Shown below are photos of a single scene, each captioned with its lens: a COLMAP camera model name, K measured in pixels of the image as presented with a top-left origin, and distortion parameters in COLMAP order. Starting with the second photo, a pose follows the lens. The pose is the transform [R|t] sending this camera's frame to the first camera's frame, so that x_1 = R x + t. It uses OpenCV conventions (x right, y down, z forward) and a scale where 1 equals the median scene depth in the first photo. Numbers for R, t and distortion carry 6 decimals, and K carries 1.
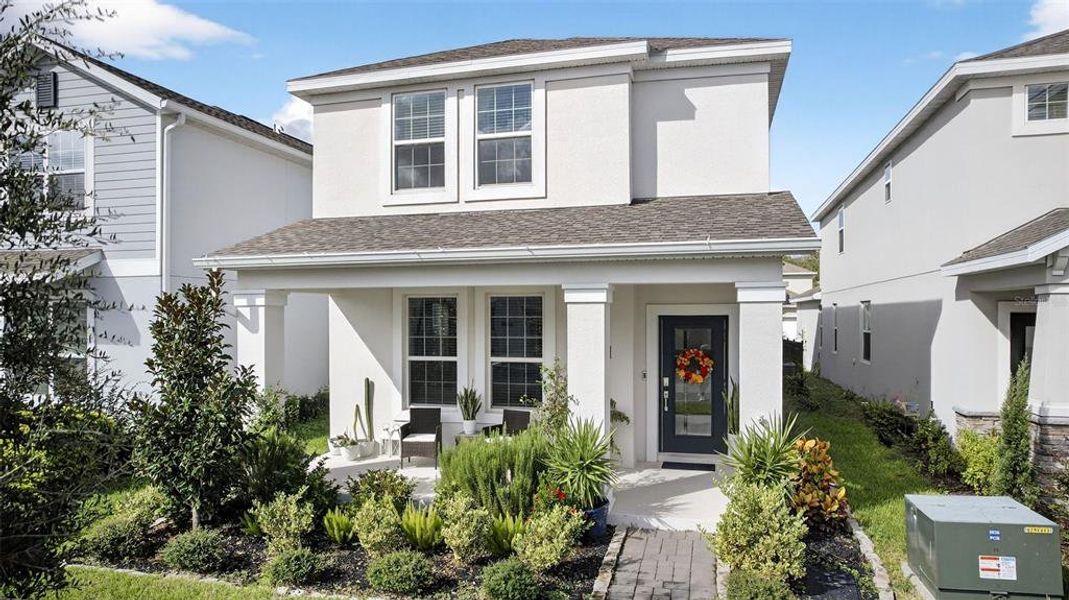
lens RADIAL K [[693.9, 0, 536.9], [0, 693.9, 304.1], [0, 0, 1]] dist [-0.091097, 0.085300]
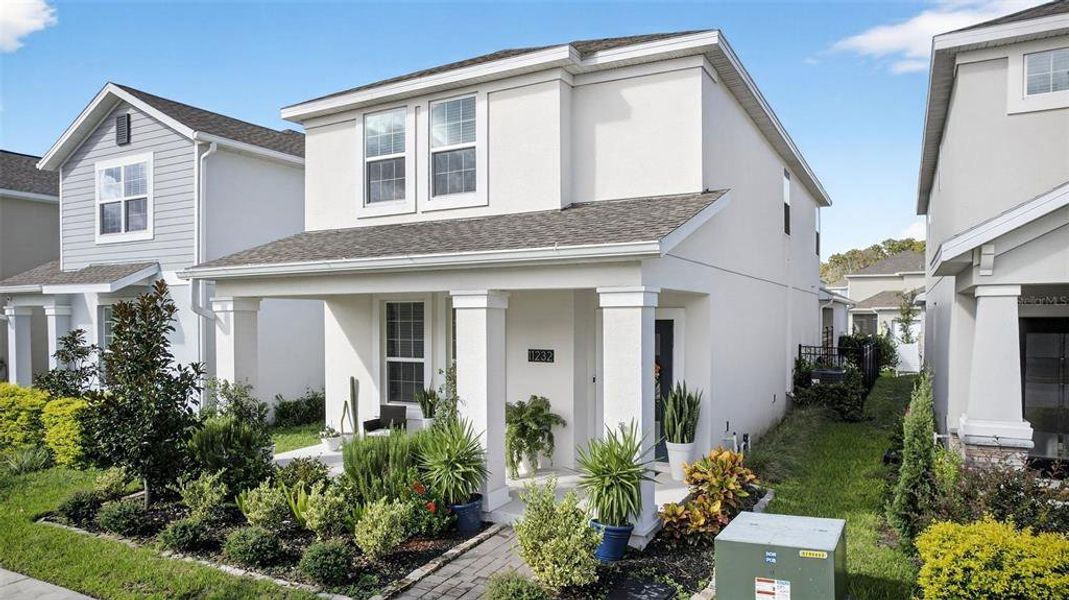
lens RADIAL K [[695.6, 0, 533.3], [0, 695.6, 317.4], [0, 0, 1]] dist [-0.089185, 0.087121]
pose [[0.972156, 0.000961, -0.234335, 0.318818], [0.002559, 0.999888, 0.014715, -0.002134], [0.234323, -0.014905, 0.972045, 0.006169]]
